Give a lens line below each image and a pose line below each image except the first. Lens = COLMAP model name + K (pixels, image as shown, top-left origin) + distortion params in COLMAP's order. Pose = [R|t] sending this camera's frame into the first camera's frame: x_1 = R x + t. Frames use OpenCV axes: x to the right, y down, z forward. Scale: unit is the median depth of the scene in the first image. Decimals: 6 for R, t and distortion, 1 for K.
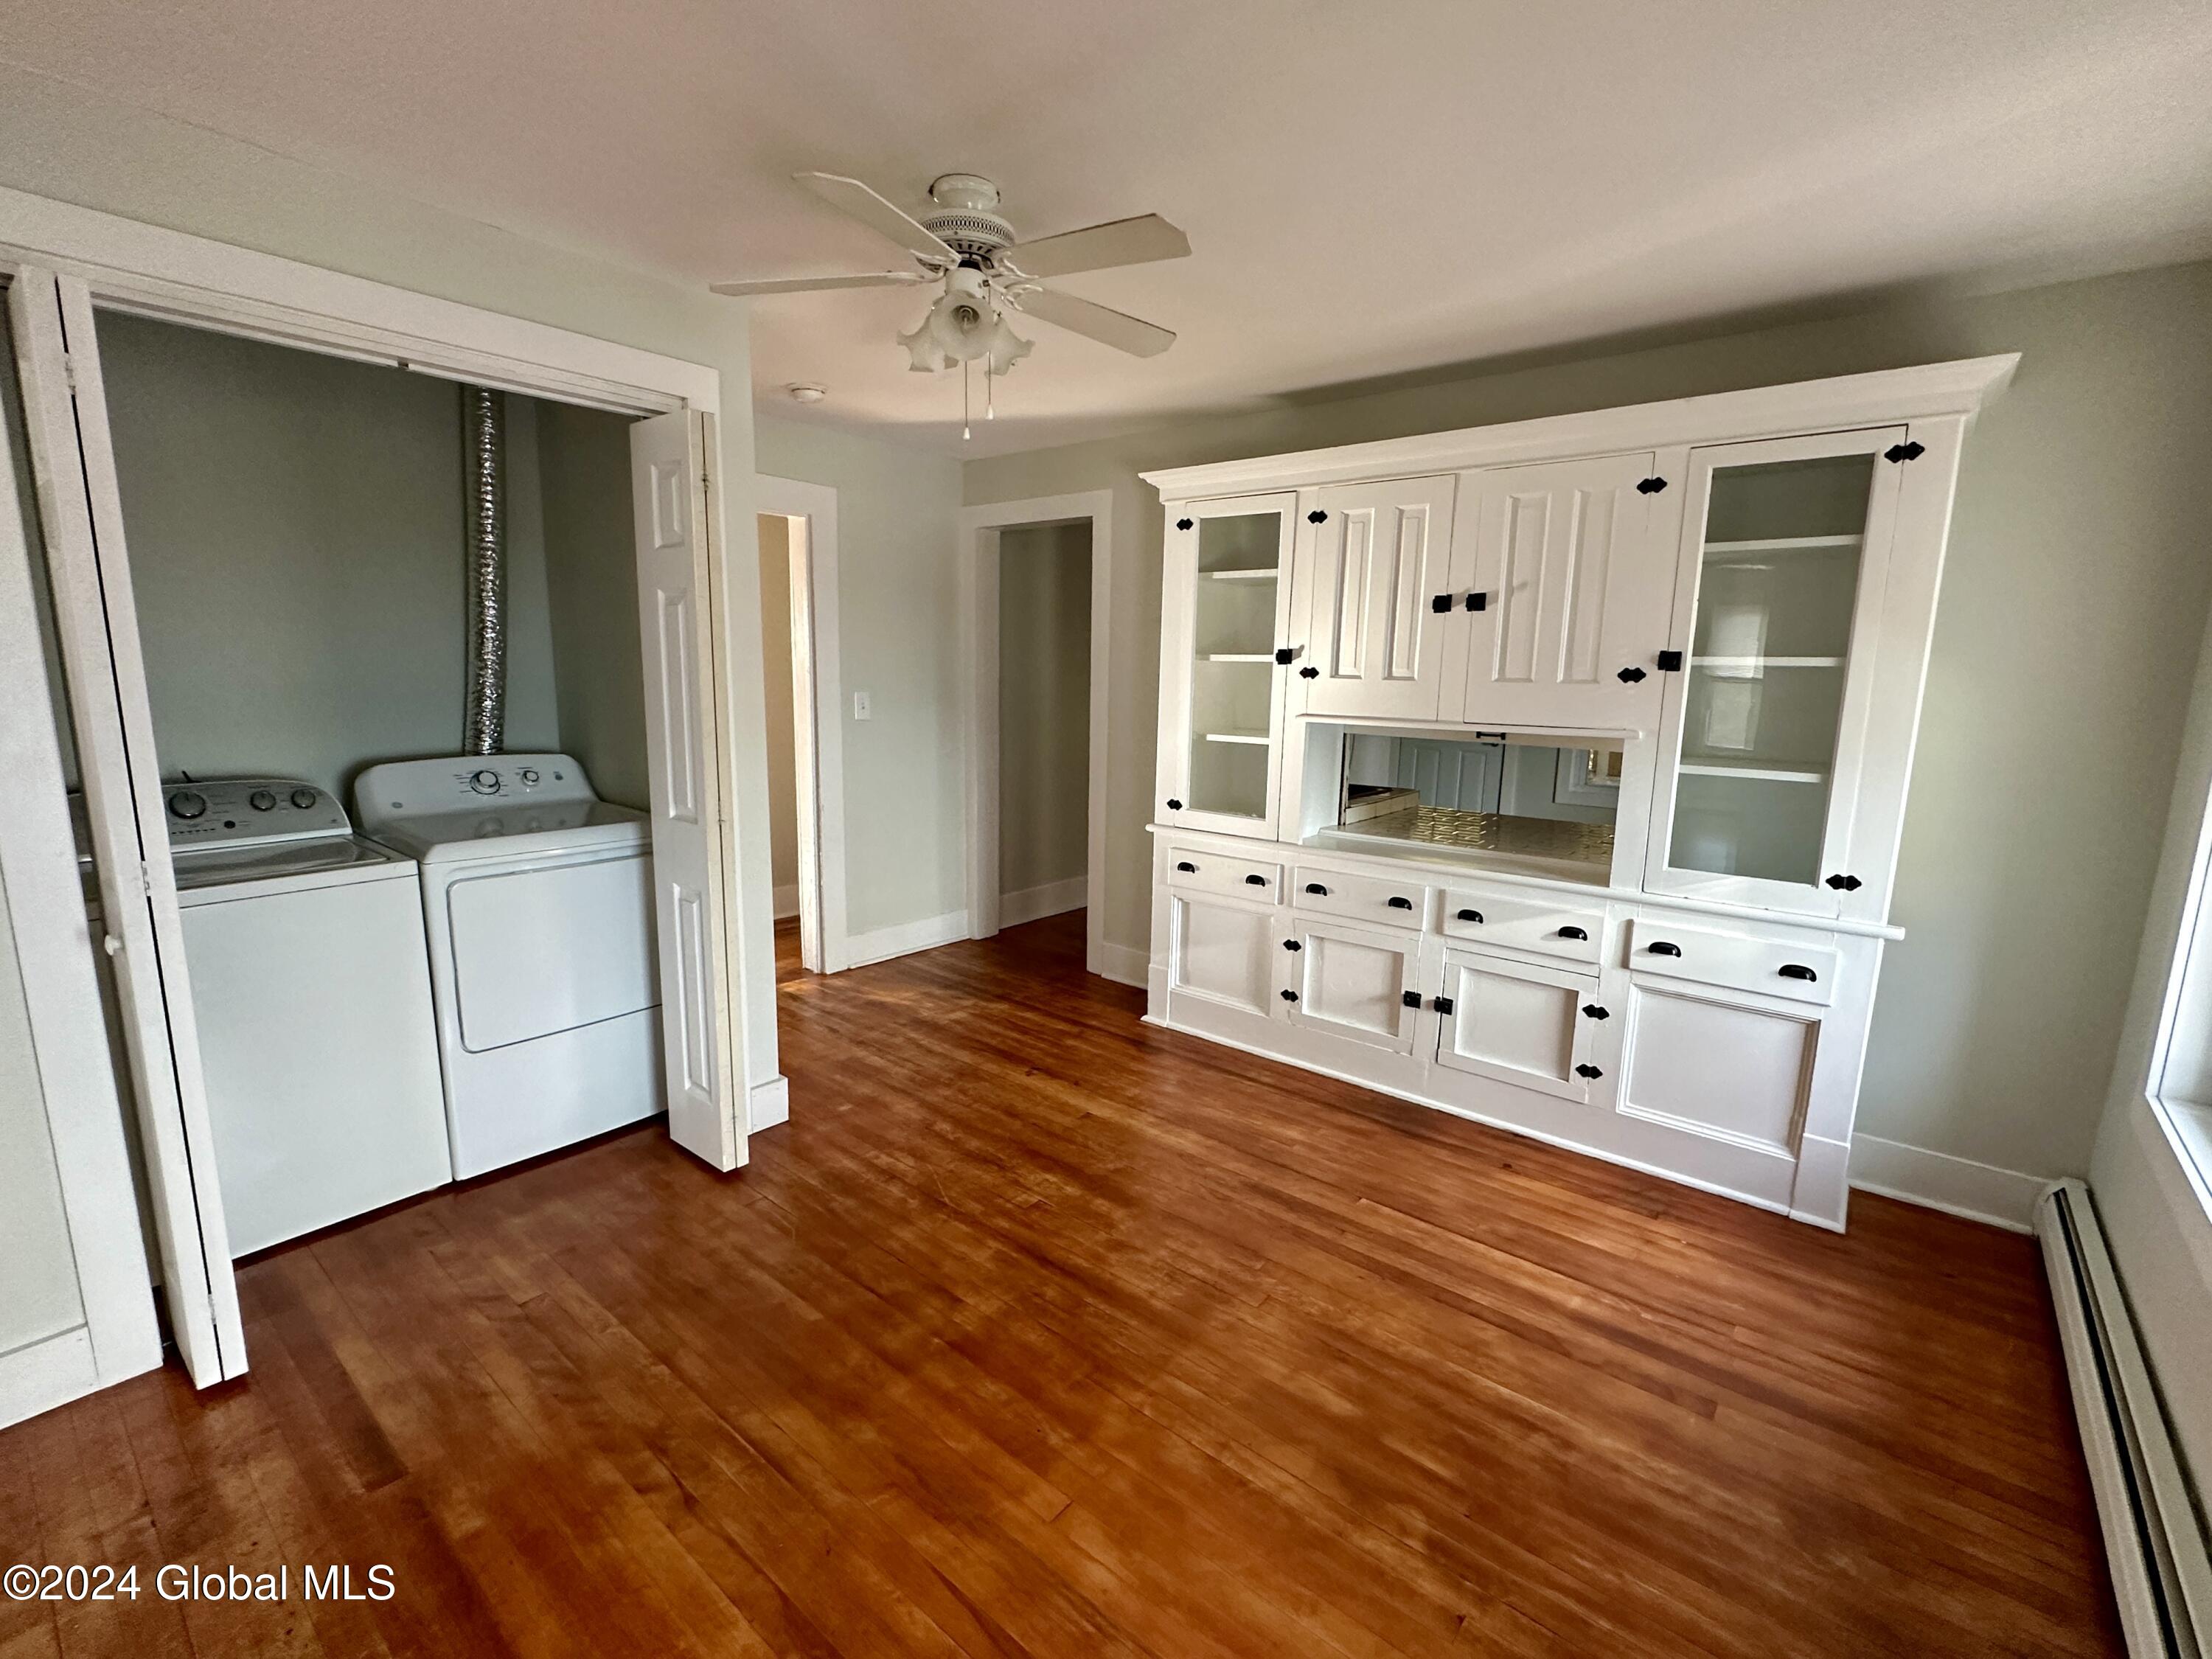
lens RADIAL K [[971.0, 0, 1111.1], [0, 971.0, 831.4], [0, 0, 1]] dist [0.001724, 0.000502]
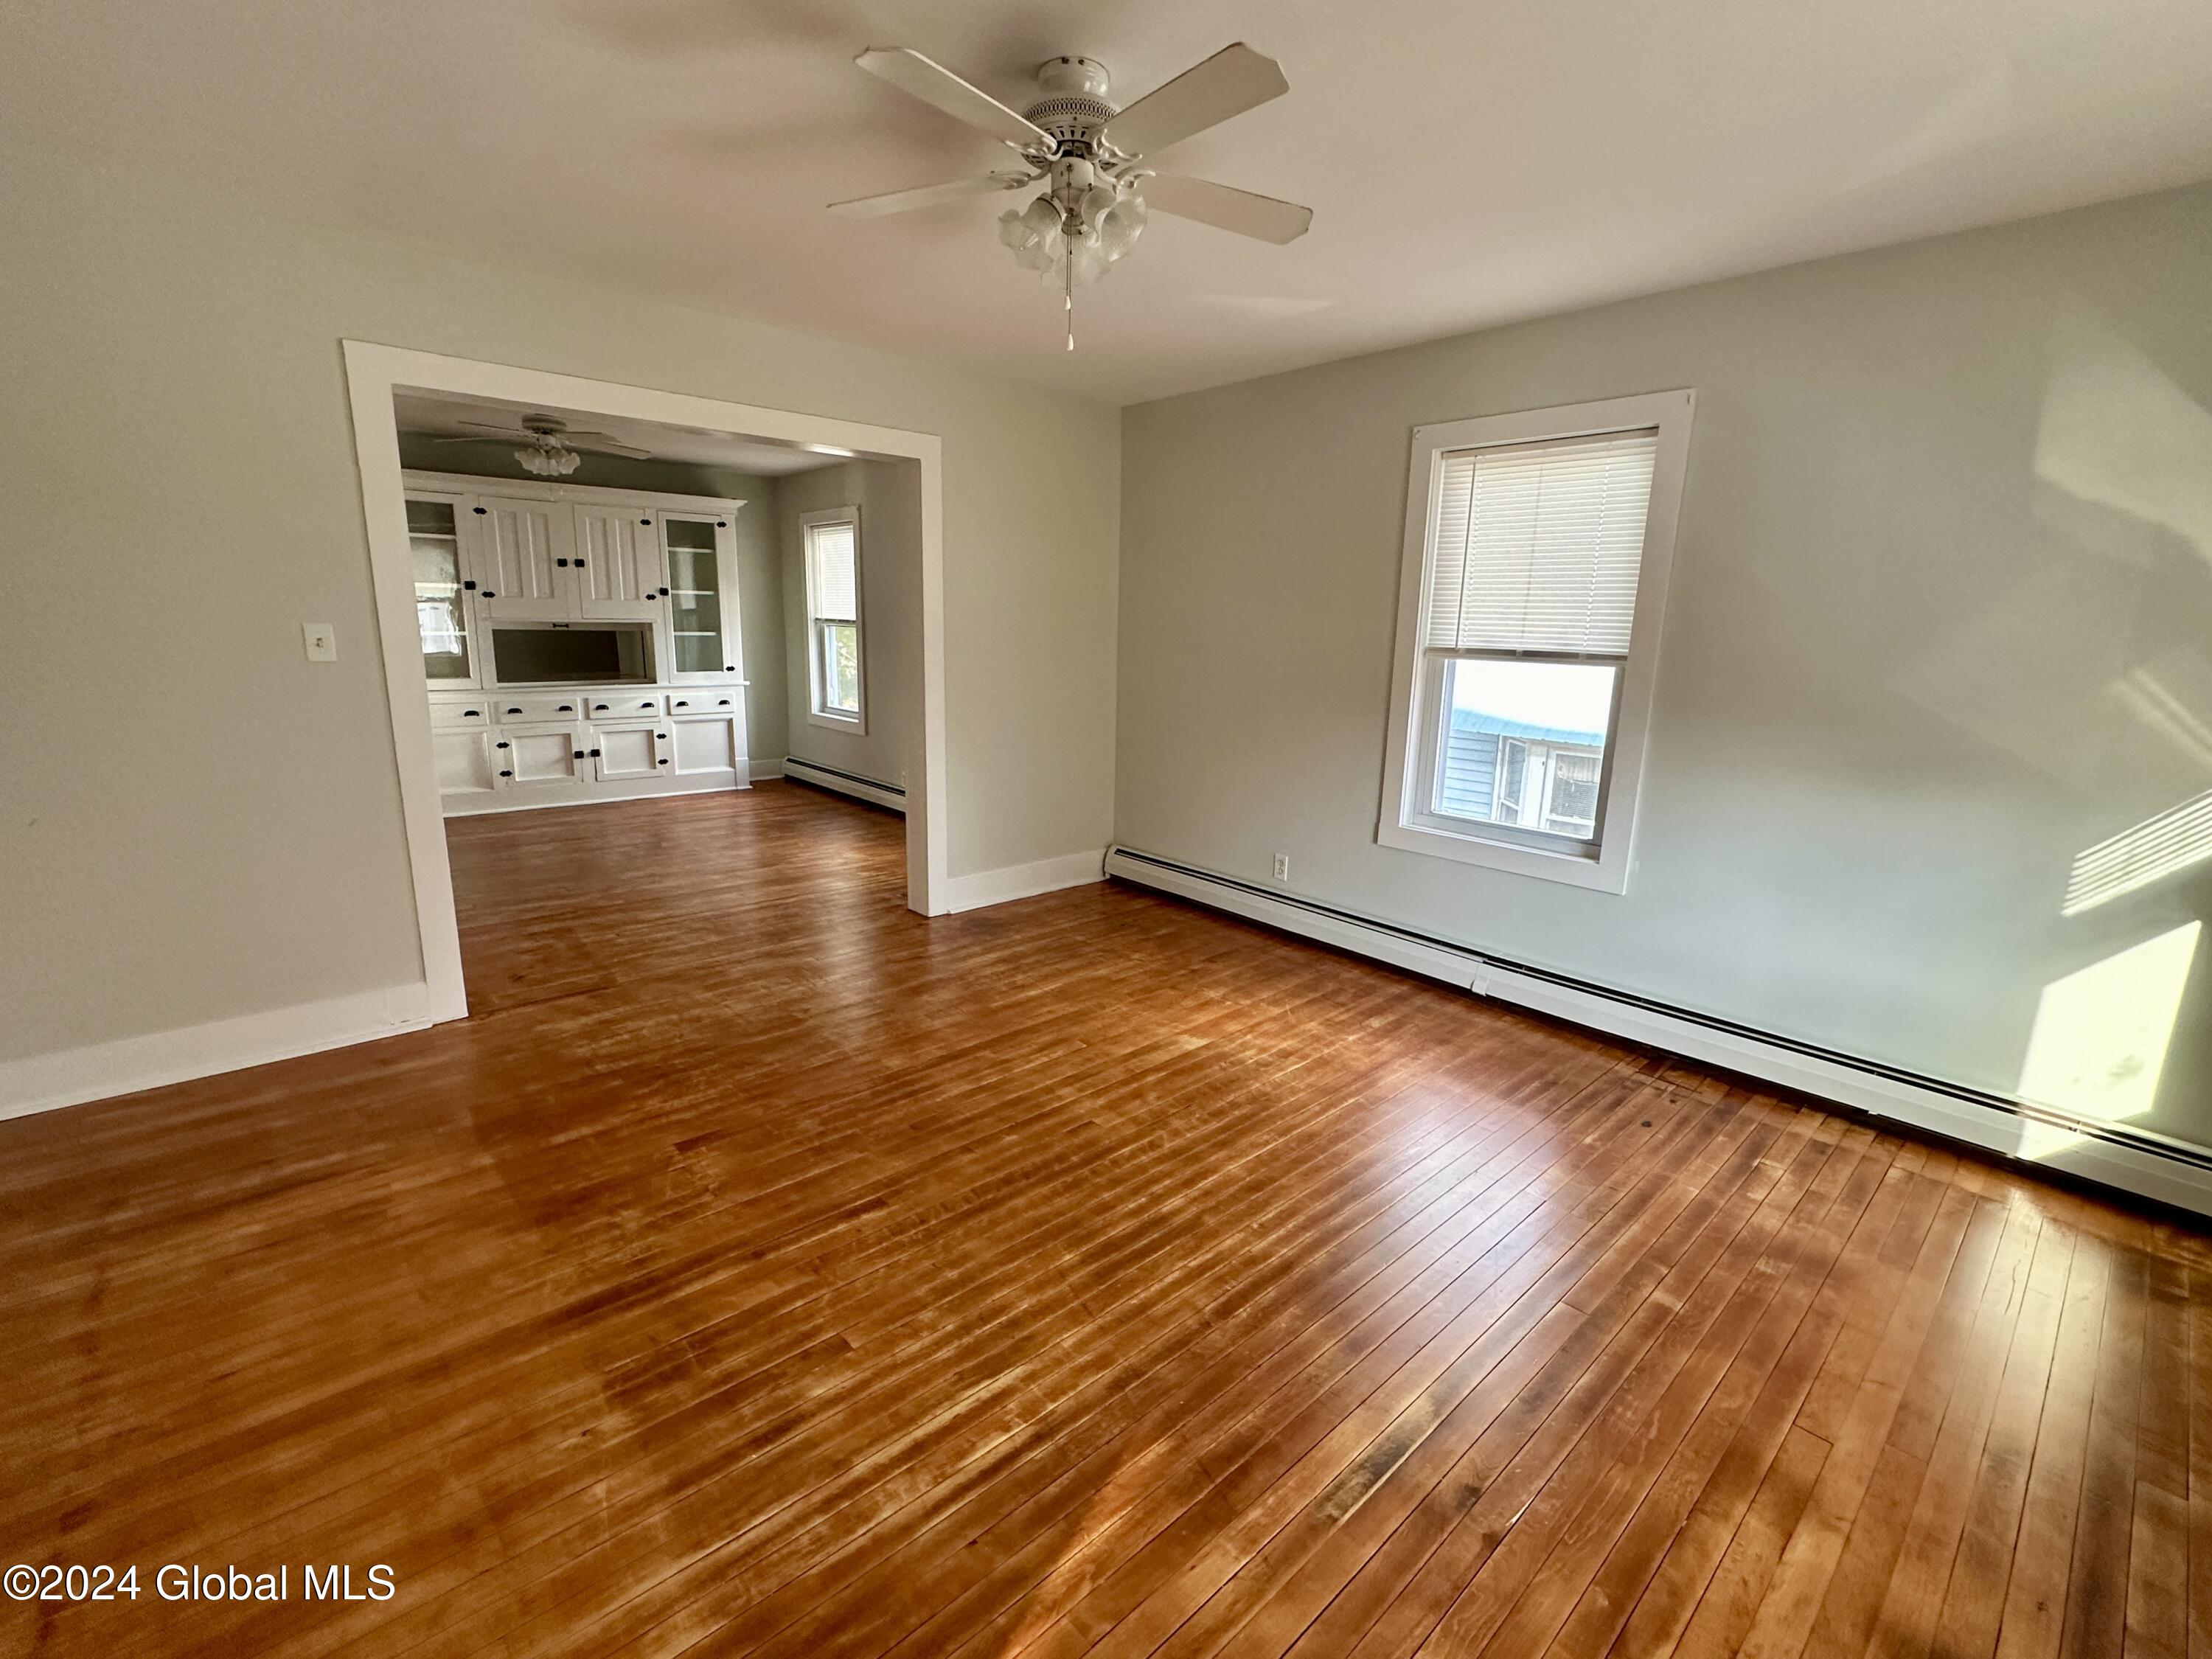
lens RADIAL K [[971.0, 0, 1111.4], [0, 971.0, 818.3], [0, 0, 1]] dist [0.001724, 0.000502]
pose [[0.149837, -0.218834, 0.964189, -1.722564], [0.145047, 0.969512, 0.197502, 0.066337], [-0.978013, 0.110259, 0.177010, -0.517169]]
